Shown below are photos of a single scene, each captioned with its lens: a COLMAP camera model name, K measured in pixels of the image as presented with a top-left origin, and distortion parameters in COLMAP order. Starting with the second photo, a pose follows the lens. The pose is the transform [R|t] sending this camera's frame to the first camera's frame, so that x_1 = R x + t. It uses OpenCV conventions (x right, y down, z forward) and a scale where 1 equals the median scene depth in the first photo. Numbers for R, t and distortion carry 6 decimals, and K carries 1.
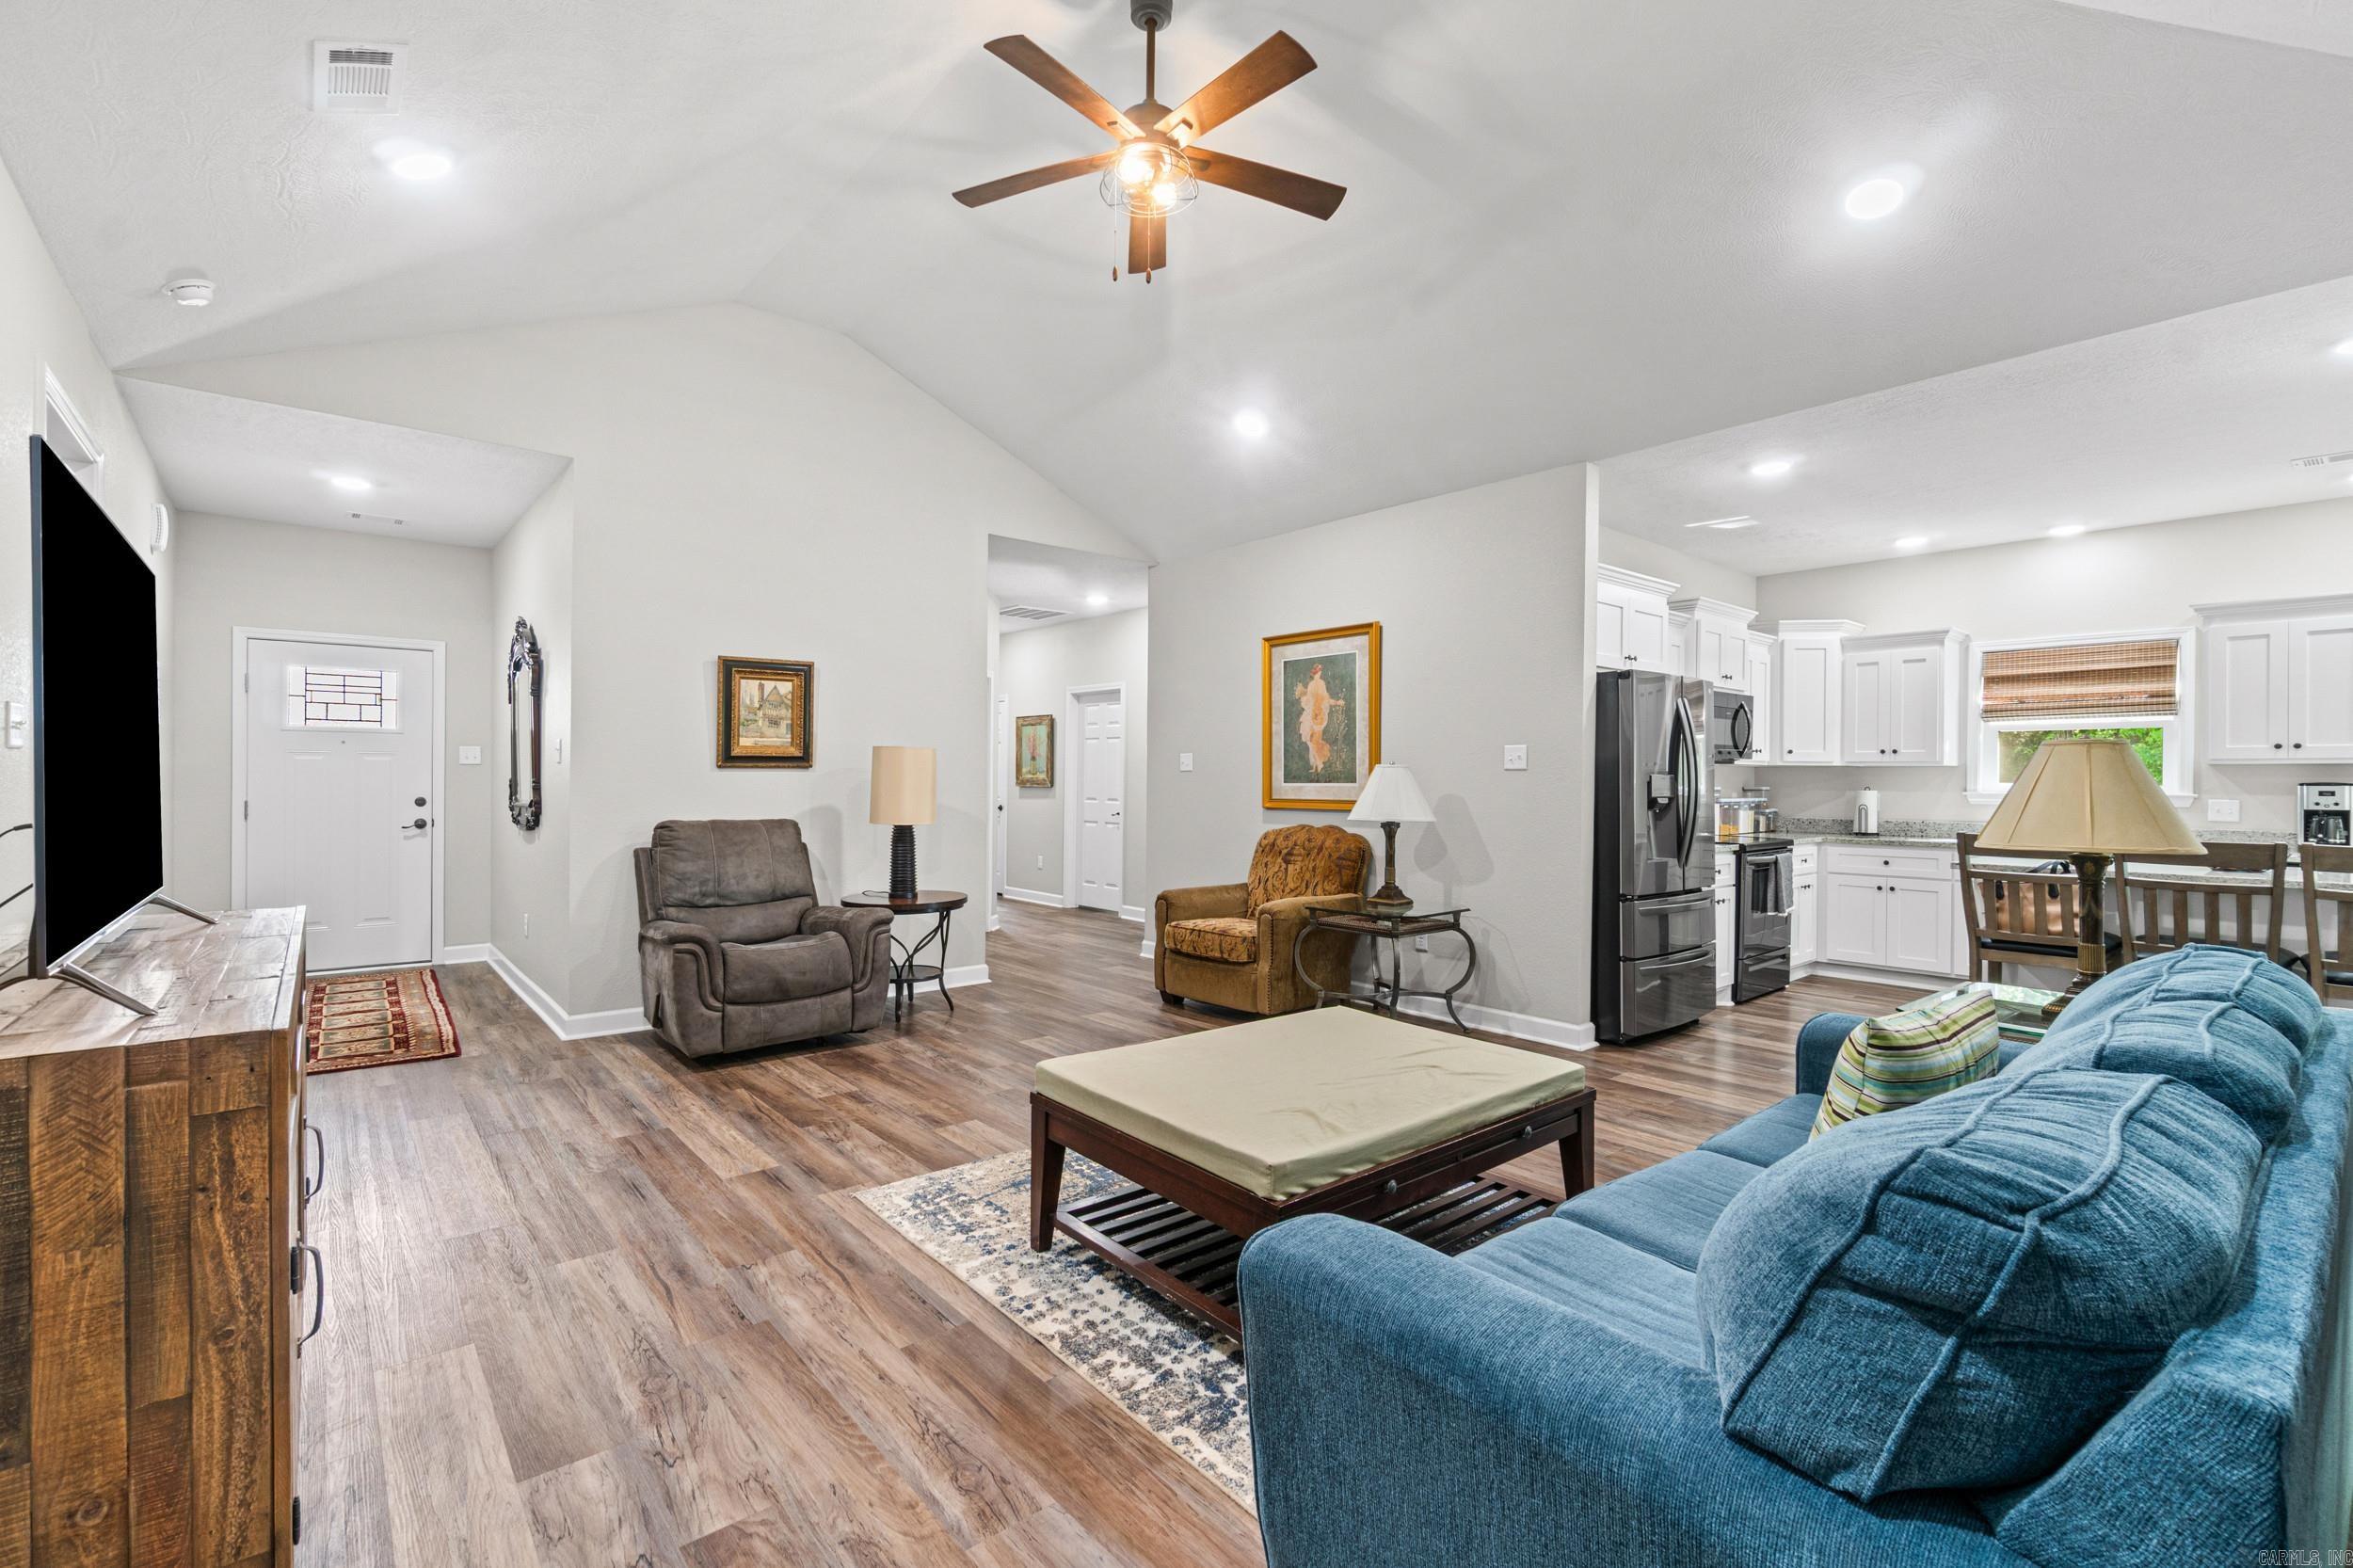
lens RADIAL K [[1046.1, 0, 1165.1], [0, 1046.1, 786.8], [0, 0, 1]] dist [-0.003372, 0.000352]
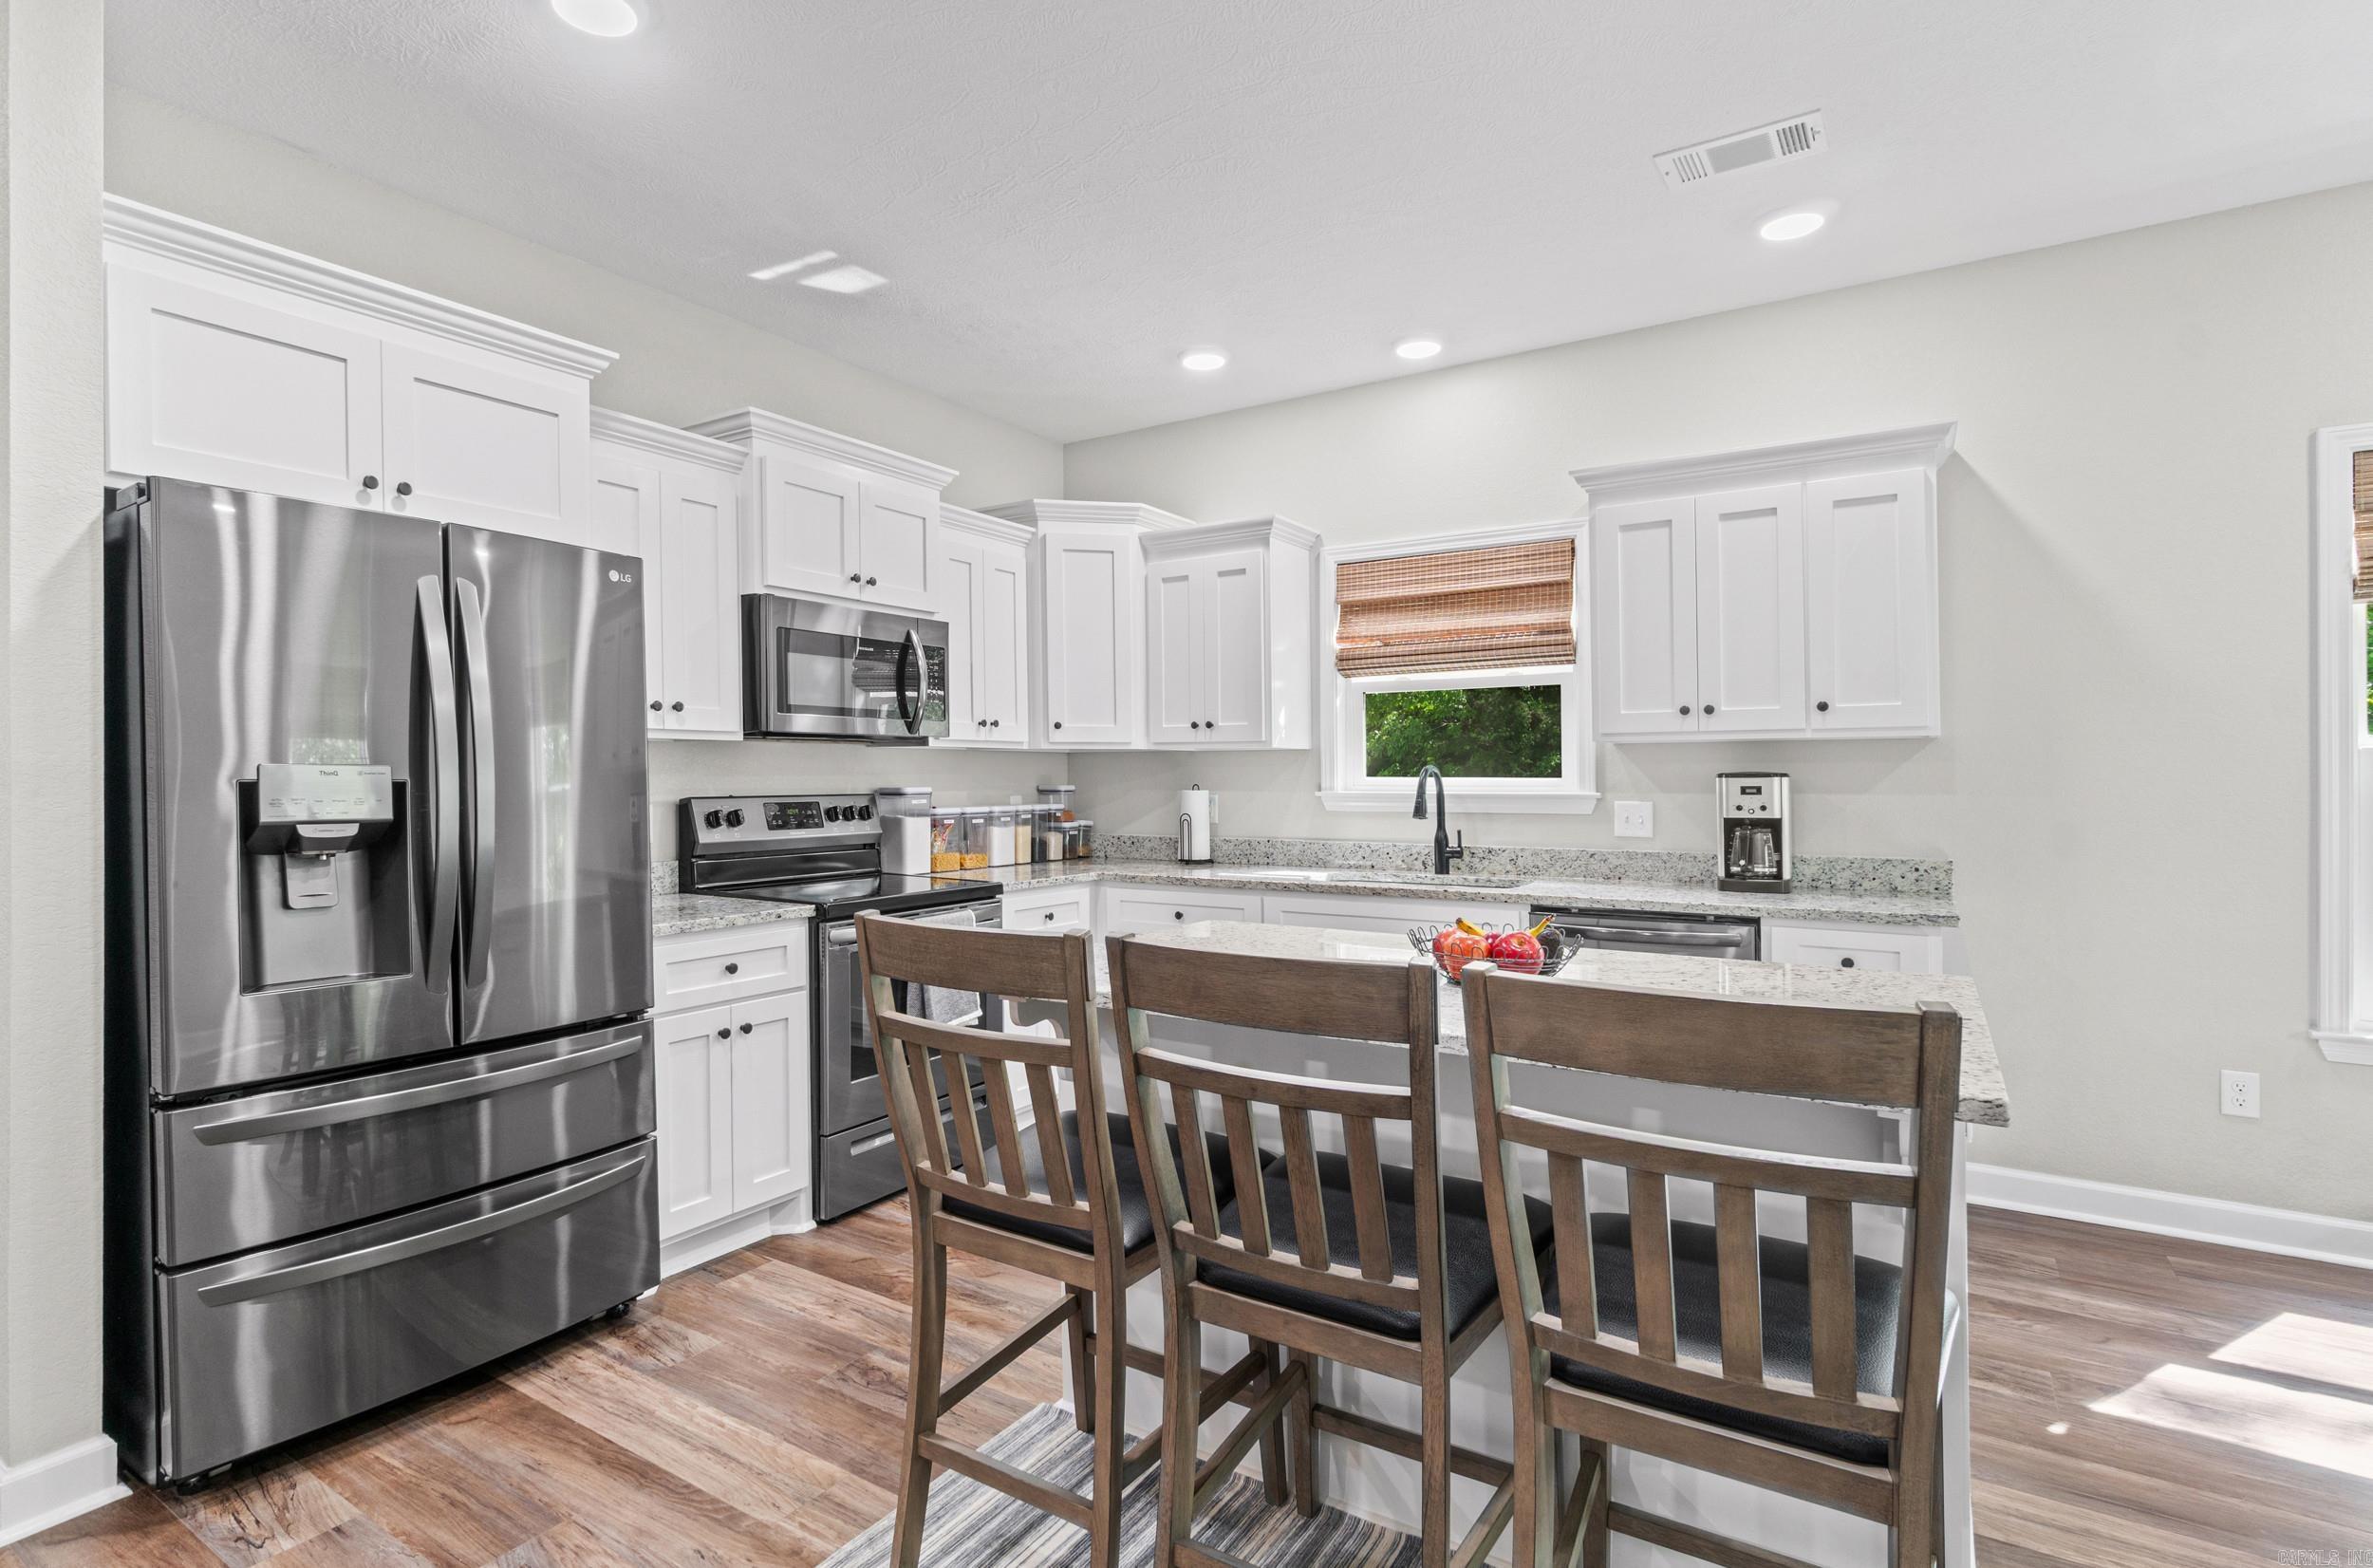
lens RADIAL K [[1169.4, 0, 1186.5], [0, 1169.4, 784.0], [0, 0, 1]] dist [-0.000462, -0.000052]
pose [[0.955411, -0.011221, 0.295065, 0.567728], [0.011138, 0.999936, 0.001964, -0.001872], [-0.295068, 0.001410, 0.955475, 0.425974]]
